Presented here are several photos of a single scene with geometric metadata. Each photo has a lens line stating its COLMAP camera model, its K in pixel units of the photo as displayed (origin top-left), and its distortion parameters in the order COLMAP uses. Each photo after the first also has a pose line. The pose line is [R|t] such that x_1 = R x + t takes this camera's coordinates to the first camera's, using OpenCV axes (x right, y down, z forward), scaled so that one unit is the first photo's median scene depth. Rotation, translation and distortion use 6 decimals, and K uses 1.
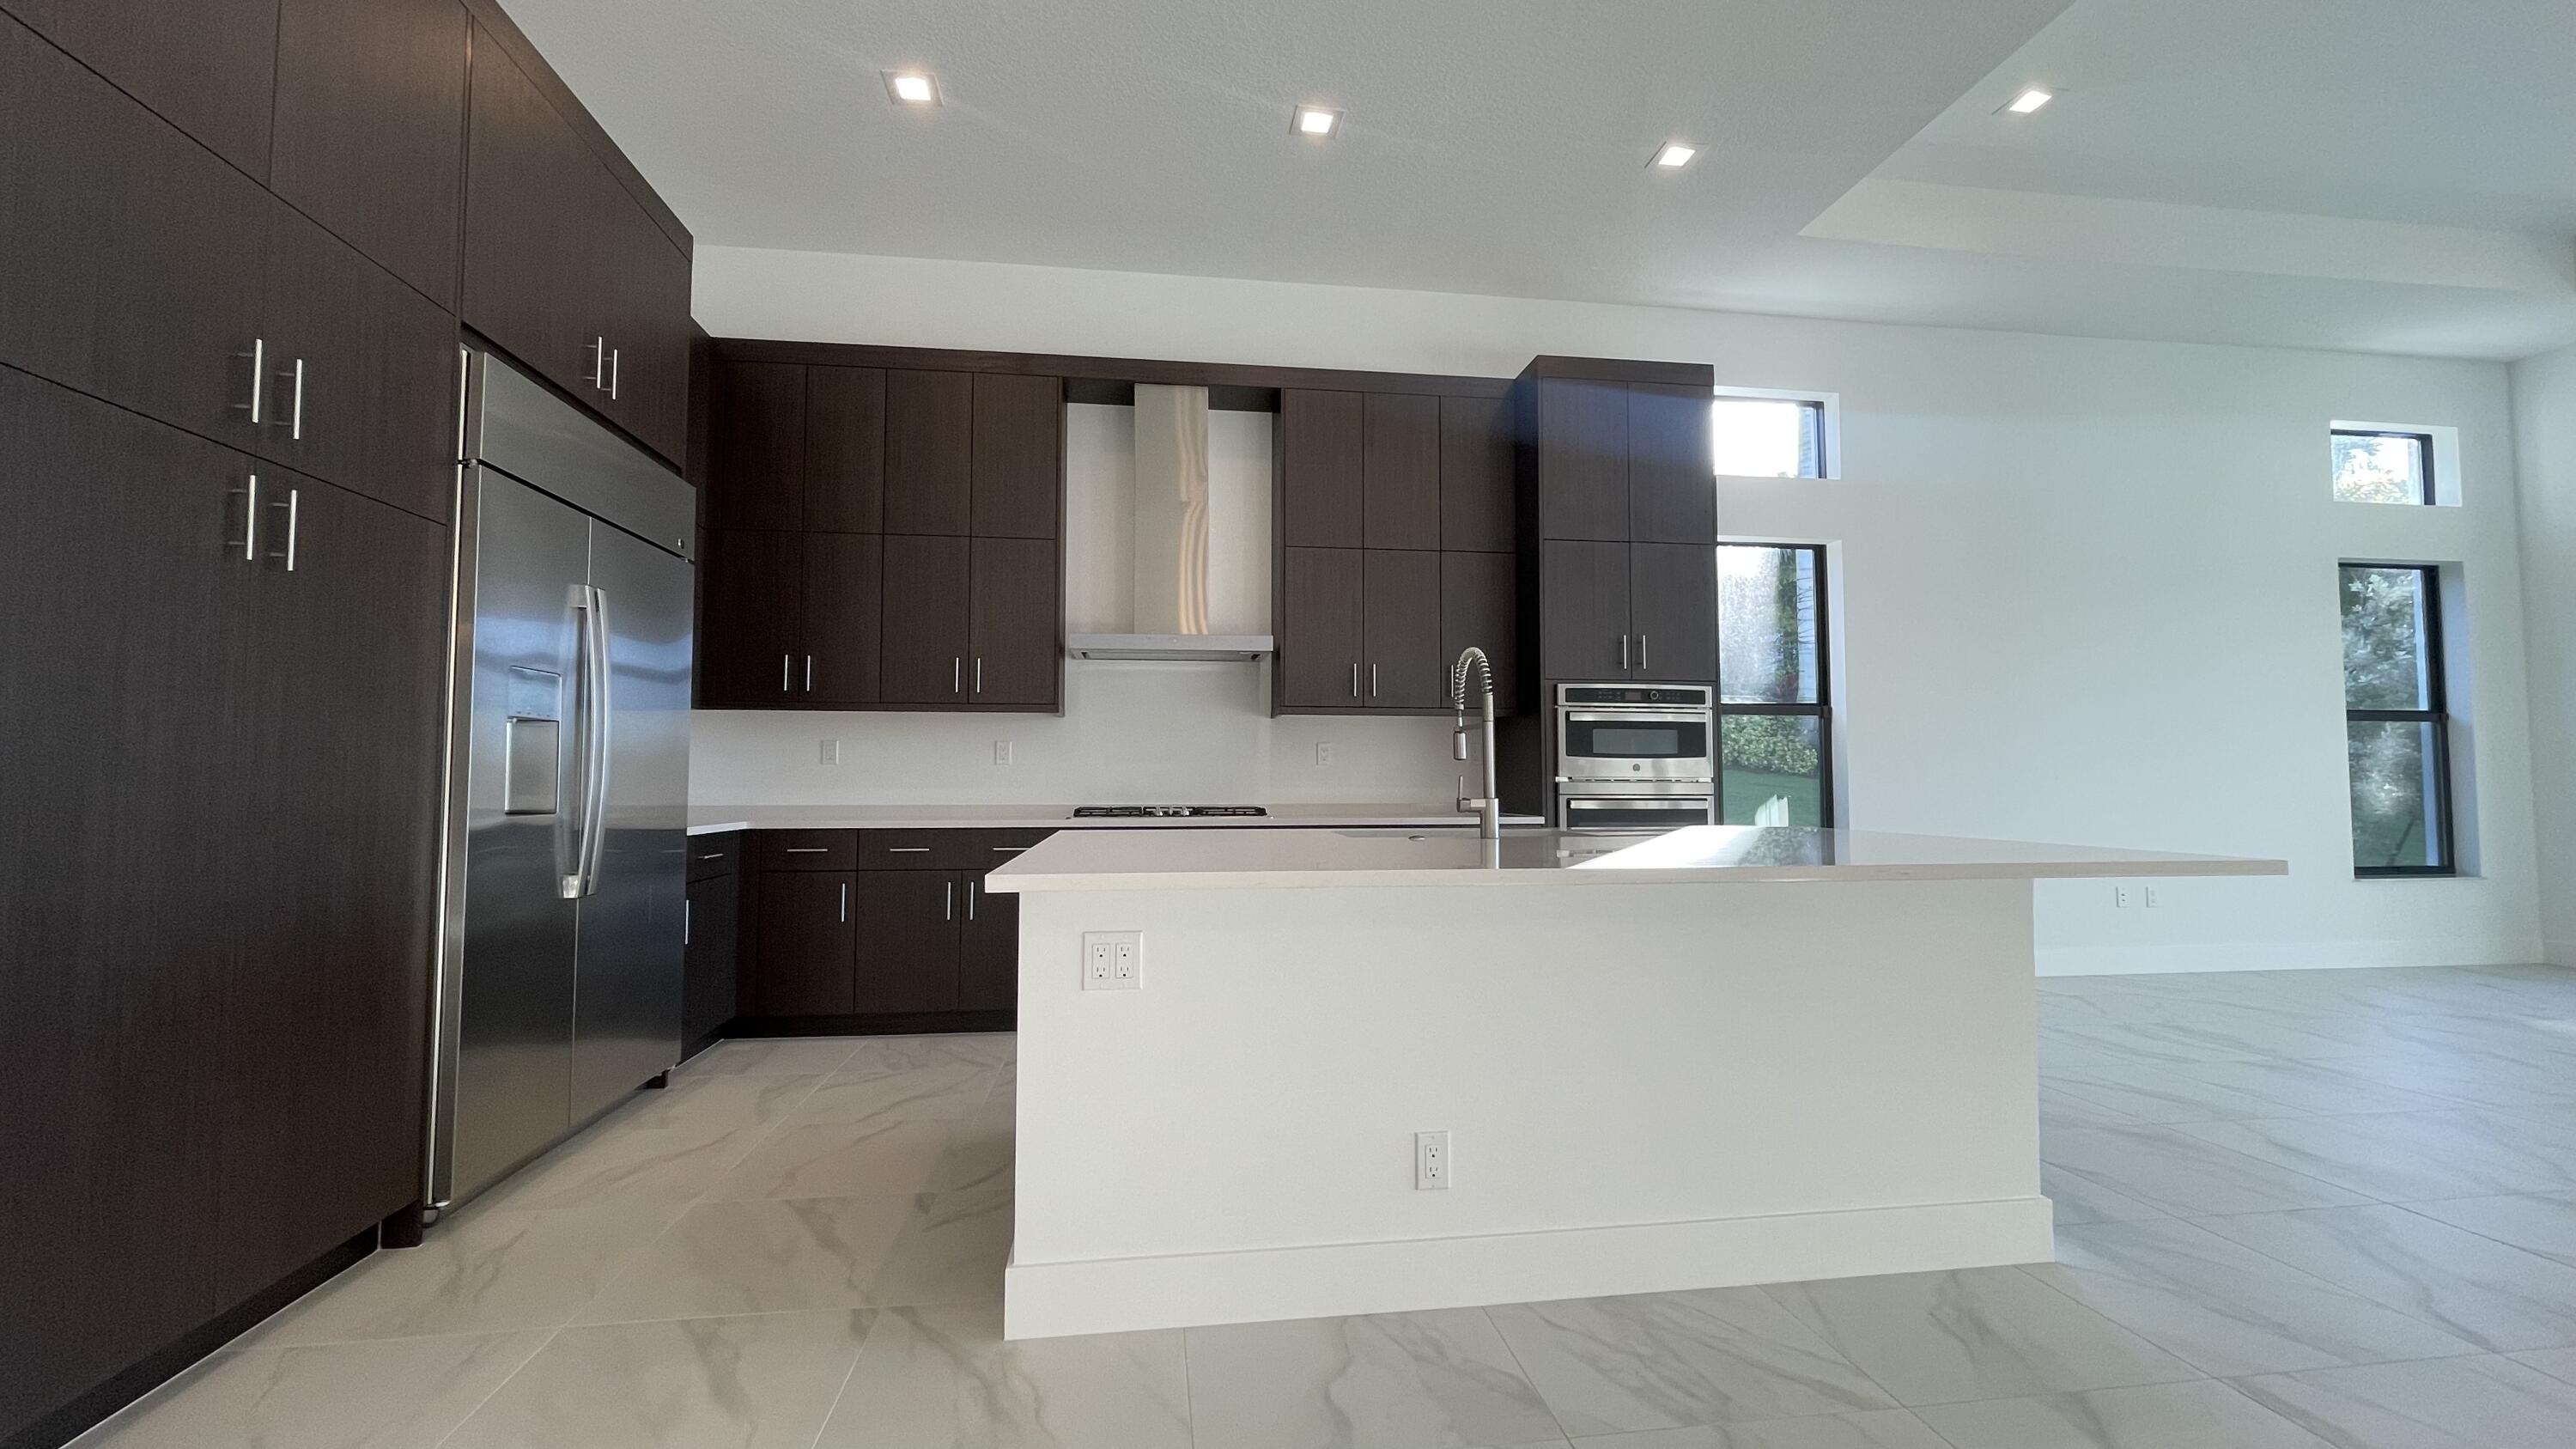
lens RADIAL K [[1022.6, 0, 1288.0], [0, 1022.6, 724.5], [0, 0, 1]] dist [-0.000623, 0.000063]
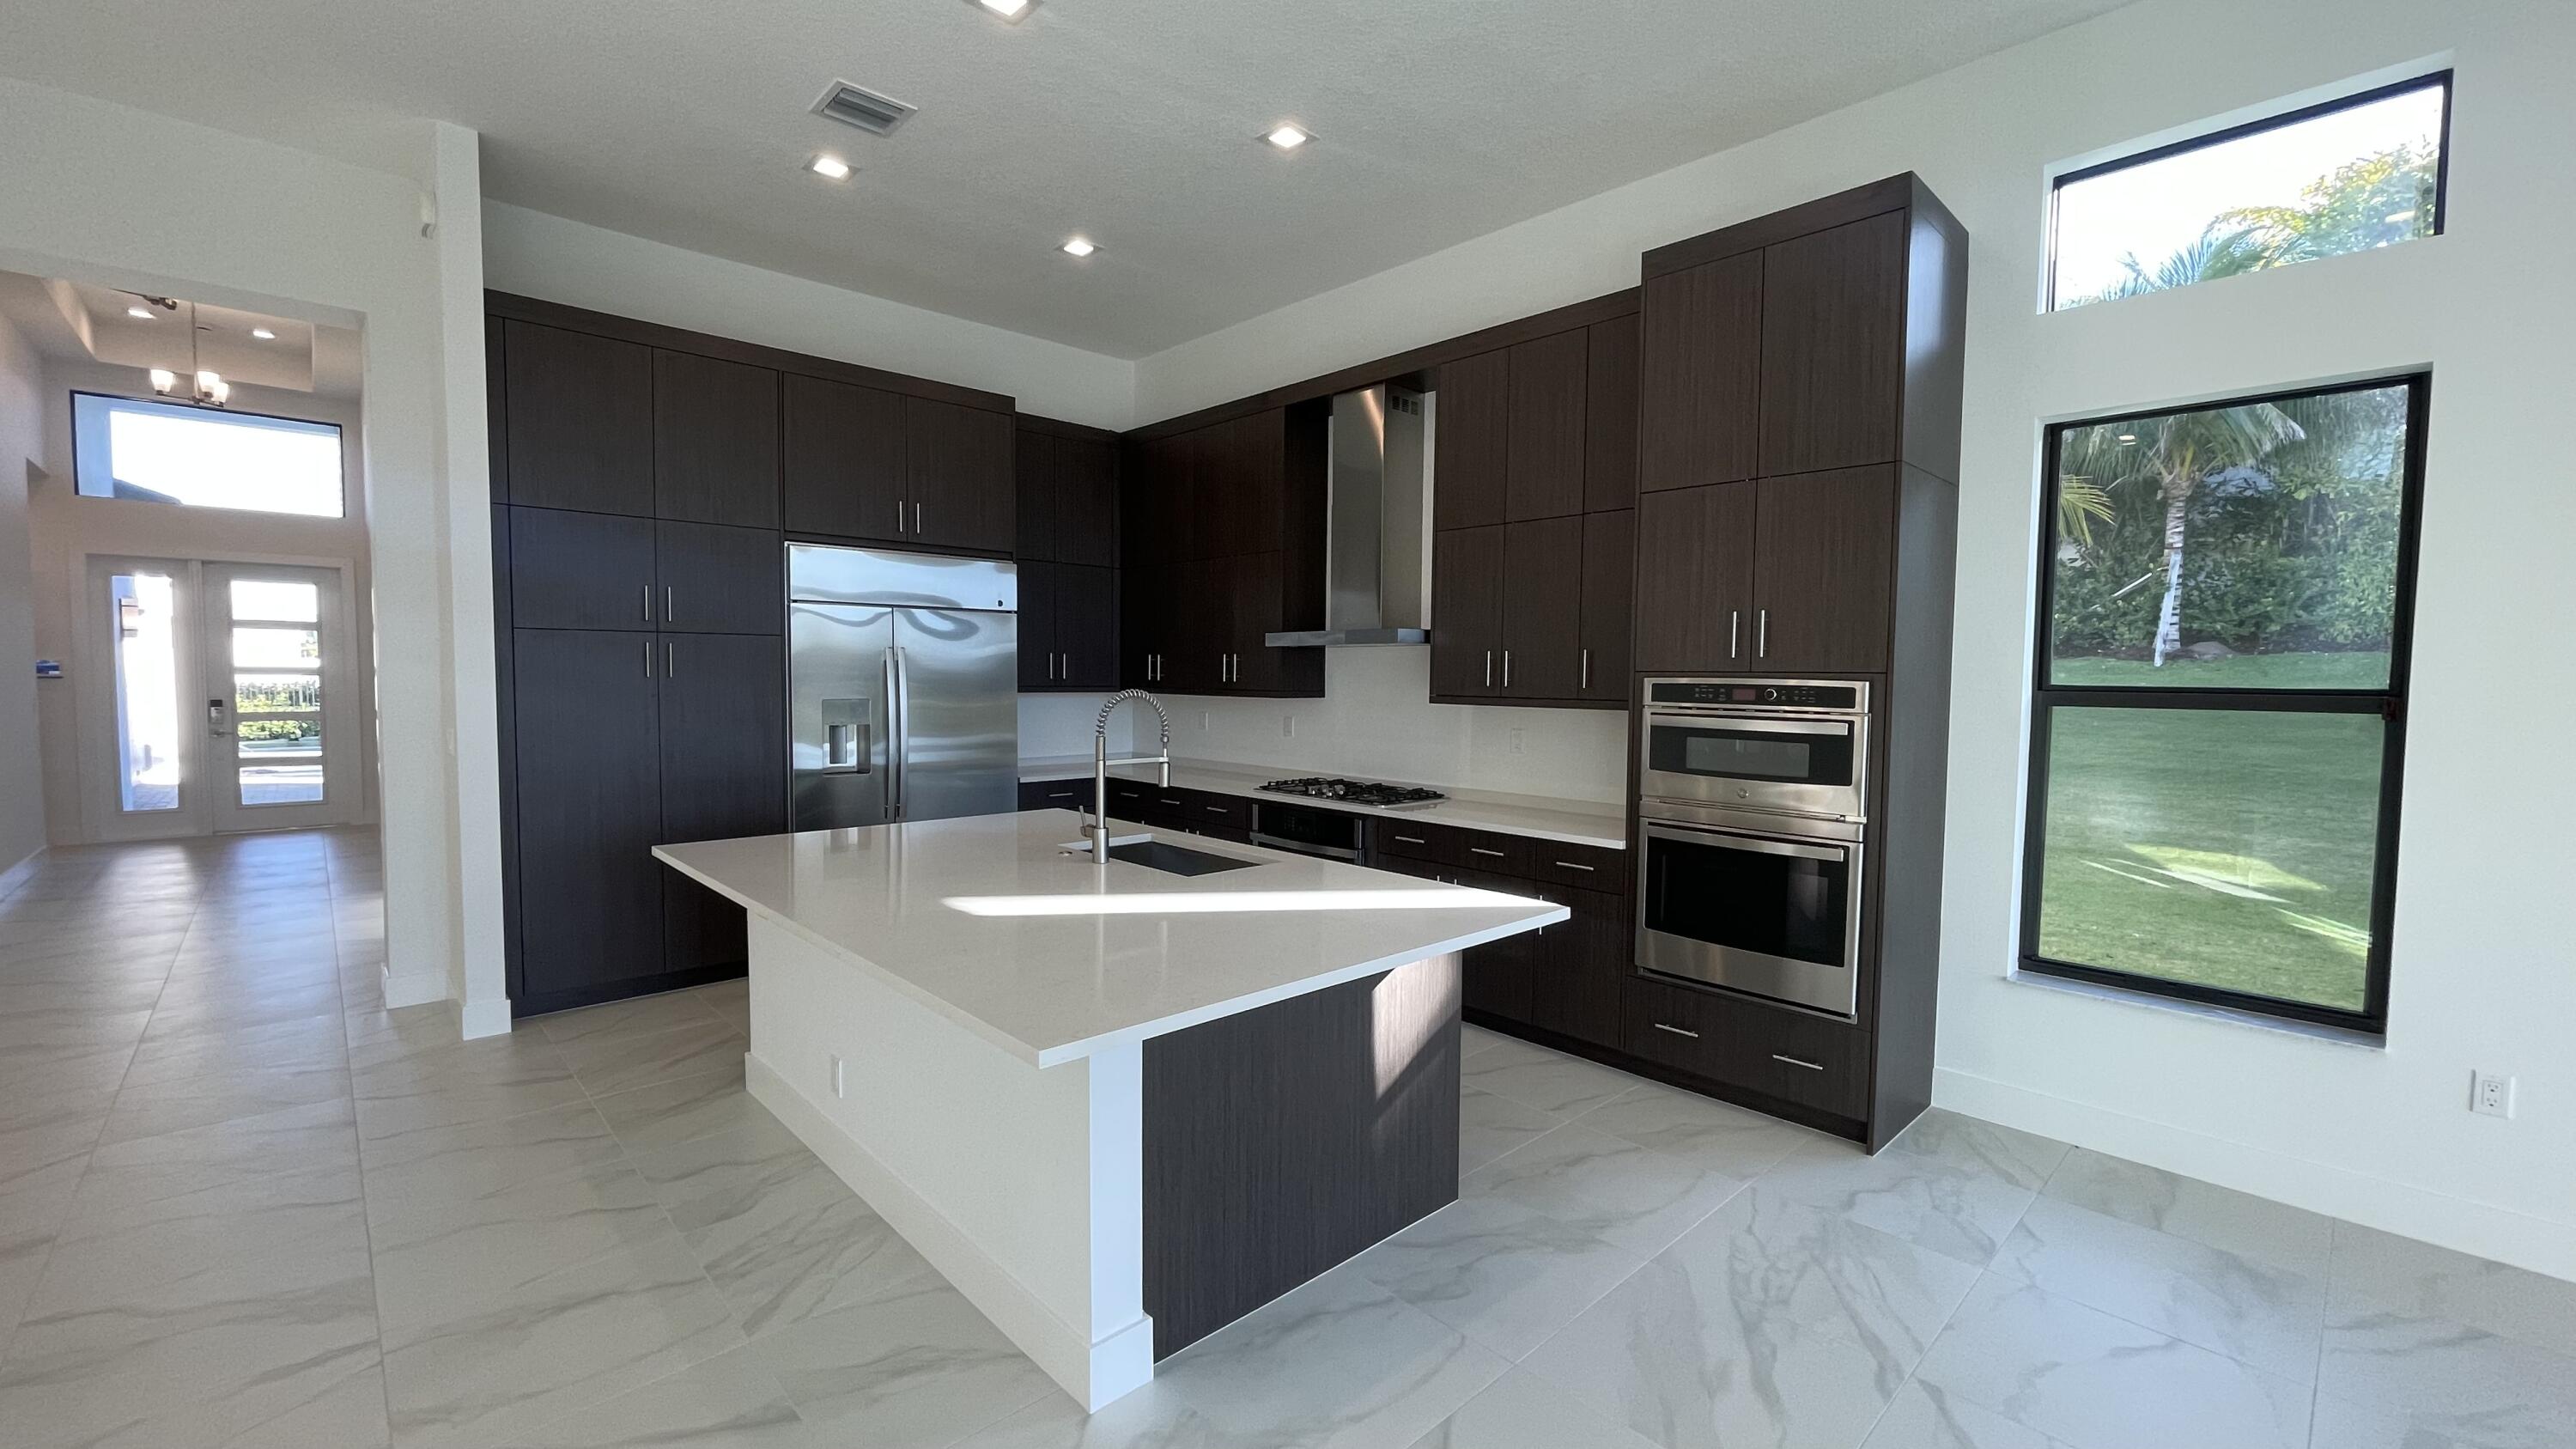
lens RADIAL K [[1046.0, 0, 1288.0], [0, 1046.0, 724.5], [0, 0, 1]] dist [0.000723, 0.000159]
pose [[0.582656, 0.043529, -0.811552, 0.750235], [0.031945, 0.996566, 0.076388, -0.073545], [0.812091, -0.070432, 0.579265, 0.304079]]
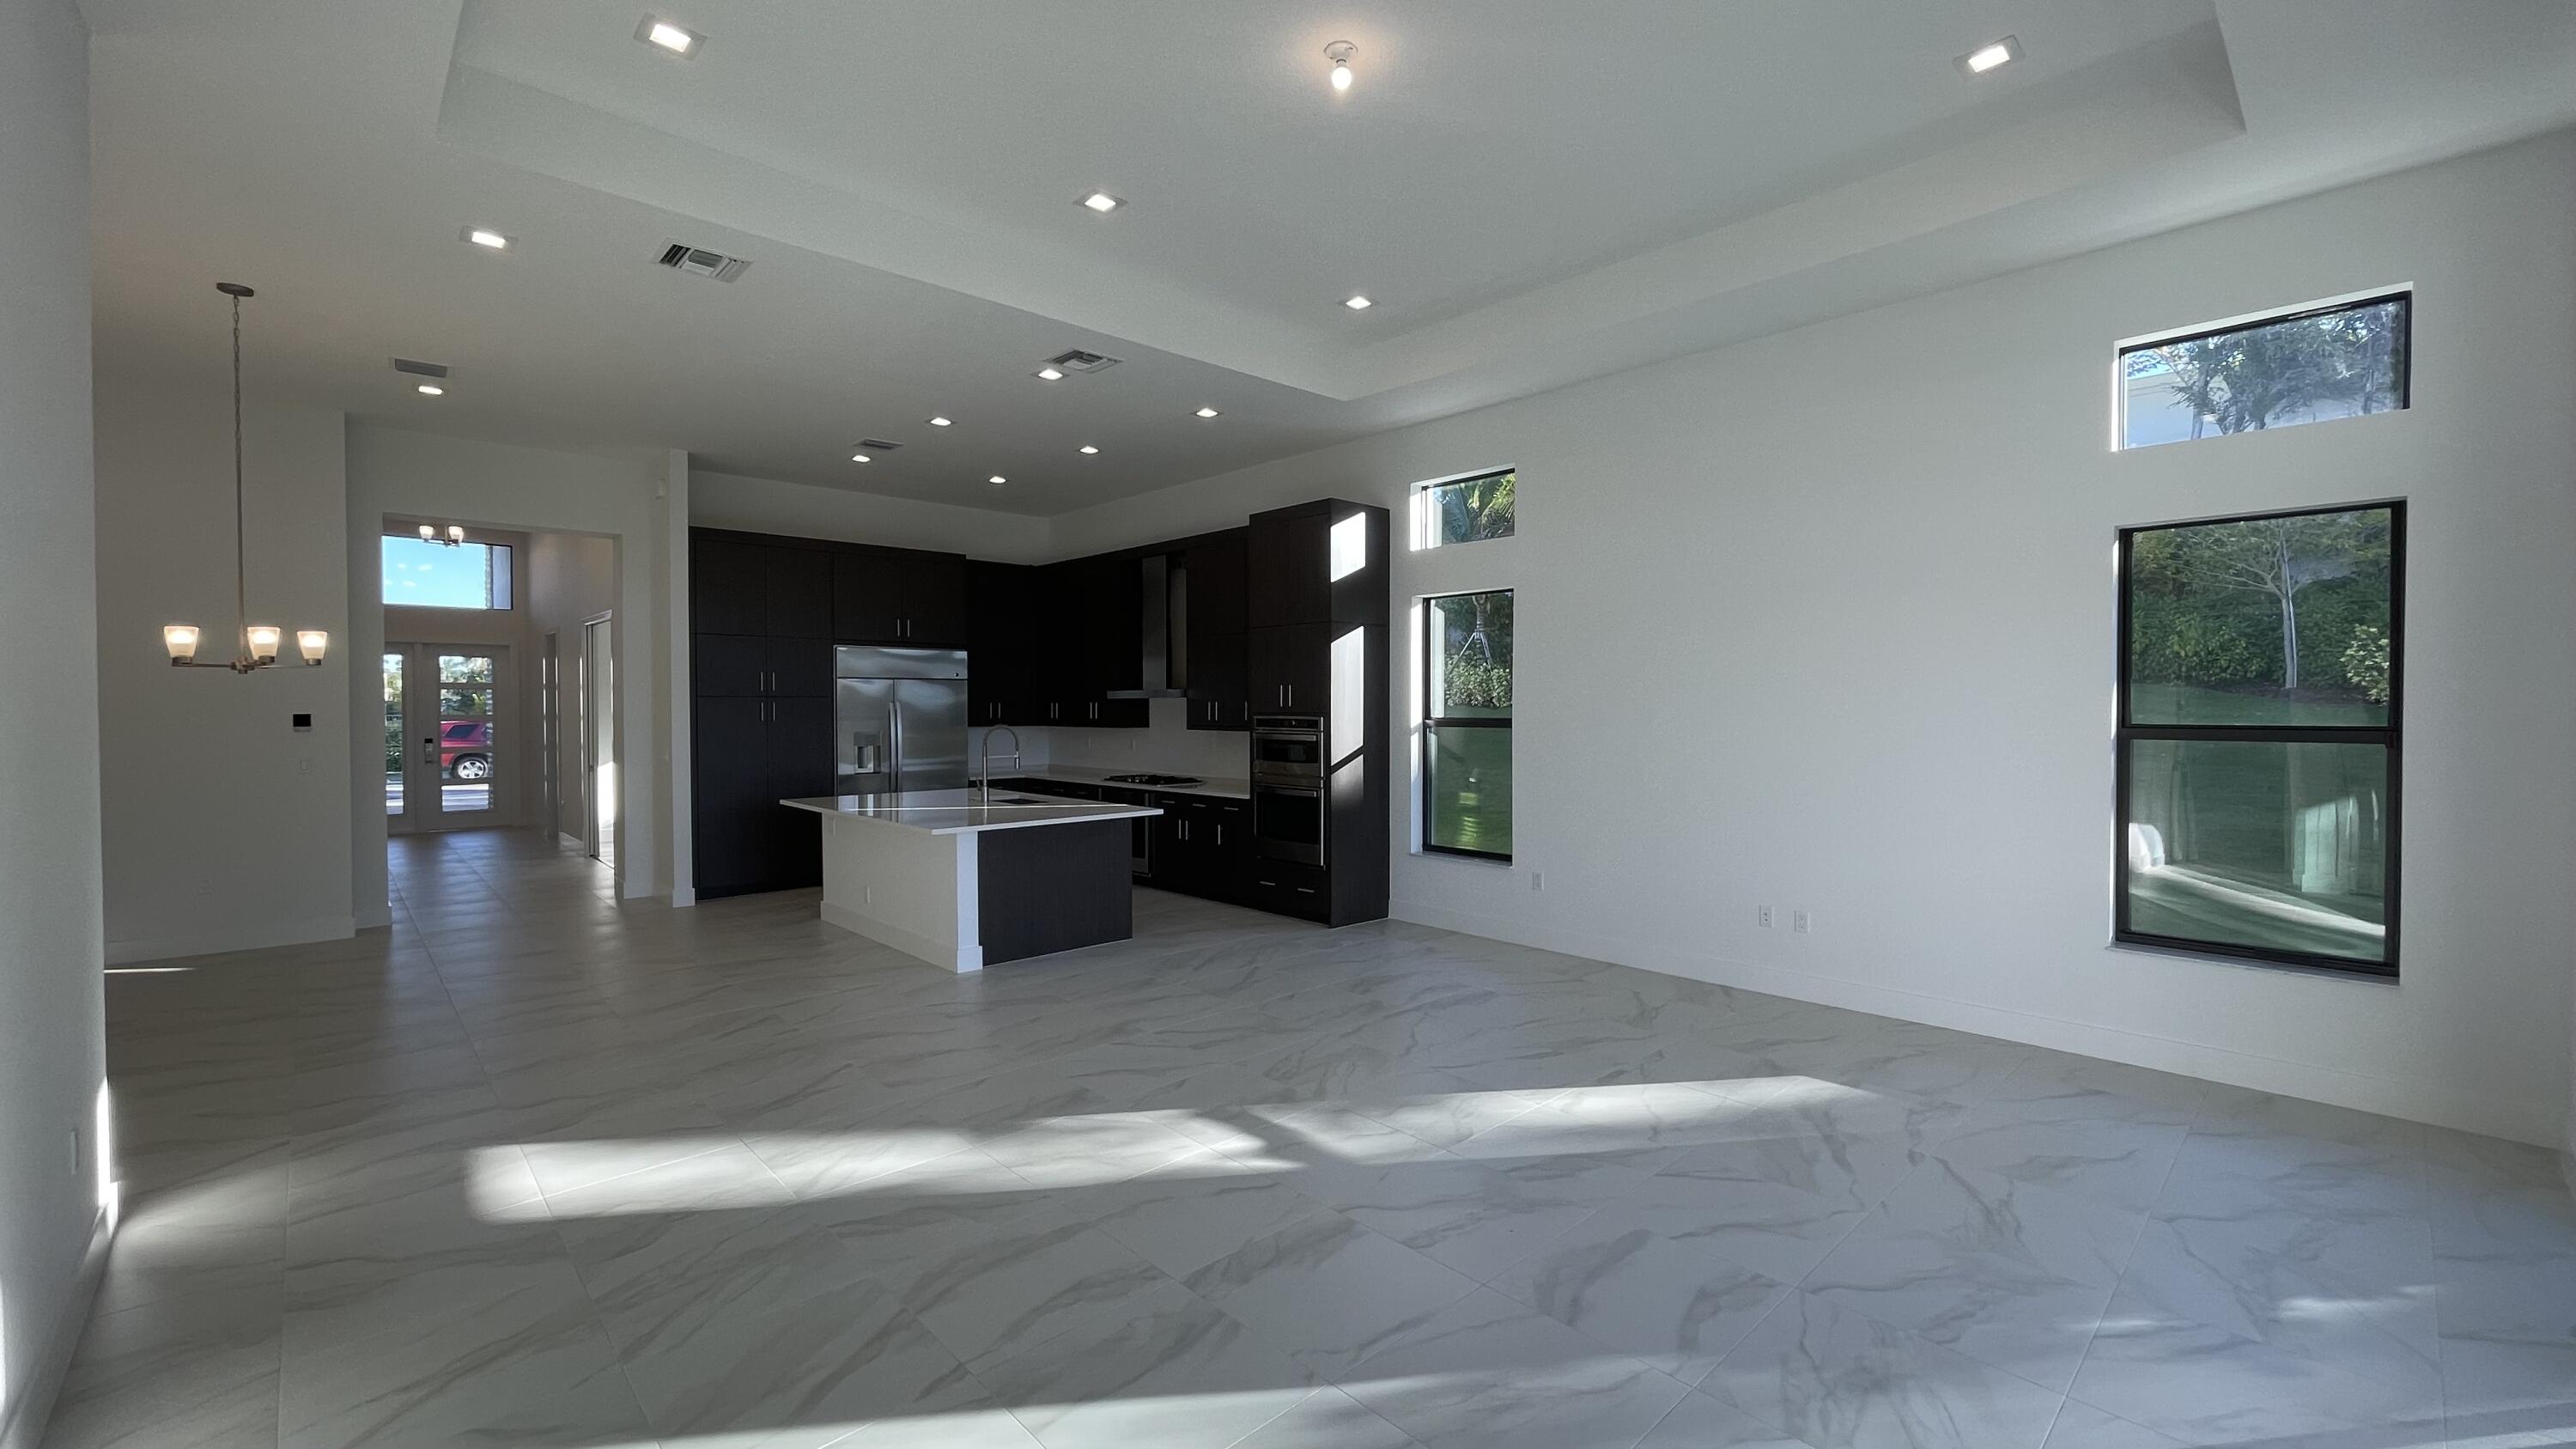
lens RADIAL K [[1046.0, 0, 1288.0], [0, 1046.0, 724.5], [0, 0, 1]] dist [0.000723, 0.000159]
pose [[0.581867, 0.011308, -0.813205, 1.645155], [0.043027, 0.998075, 0.044665, -0.097901], [0.812145, -0.060979, 0.580261, 0.067375]]
